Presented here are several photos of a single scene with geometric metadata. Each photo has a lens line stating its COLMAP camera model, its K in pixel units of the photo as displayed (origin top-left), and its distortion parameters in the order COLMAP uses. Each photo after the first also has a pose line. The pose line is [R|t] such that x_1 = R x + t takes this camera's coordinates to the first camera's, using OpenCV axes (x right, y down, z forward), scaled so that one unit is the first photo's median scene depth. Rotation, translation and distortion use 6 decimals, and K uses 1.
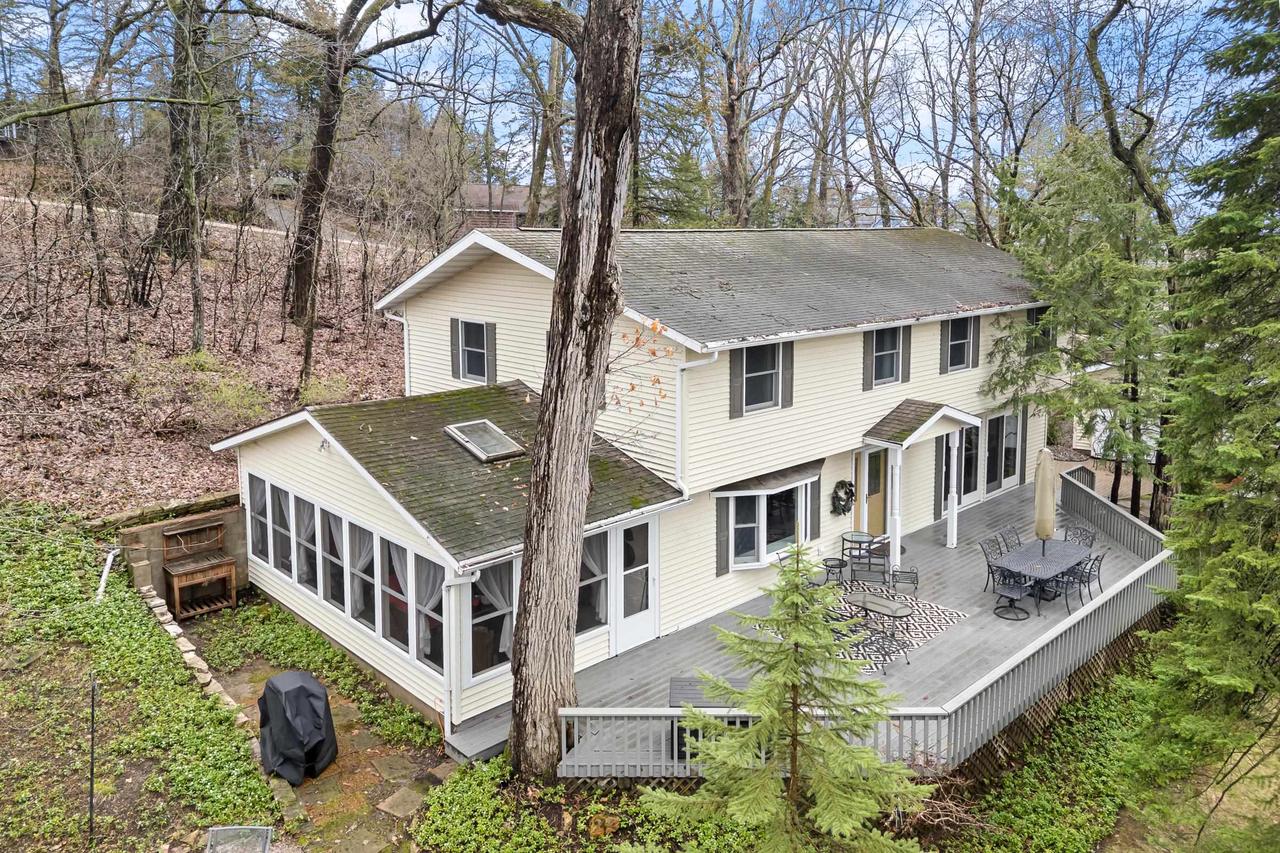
lens RADIAL K [[914.4, 0, 572.0], [0, 914.4, 462.5], [0, 0, 1]] dist [0.152774, -0.264711]
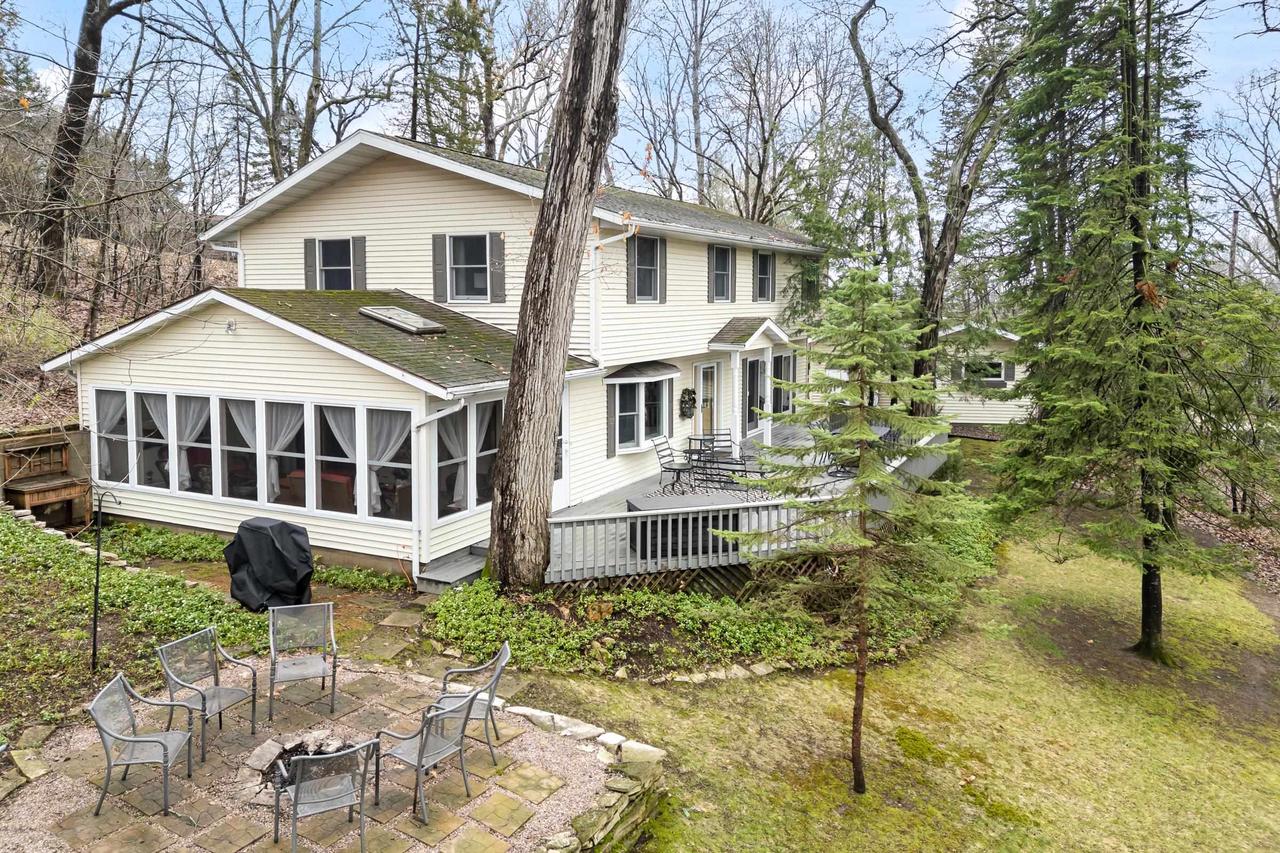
lens RADIAL K [[914.4, 0, 572.0], [0, 914.4, 462.5], [0, 0, 1]] dist [0.152774, -0.264711]
pose [[0.955385, -0.035707, 0.293198, -0.282920], [0.045097, 0.998661, -0.025327, 0.214835], [-0.291901, 0.037420, 0.955716, -0.045030]]
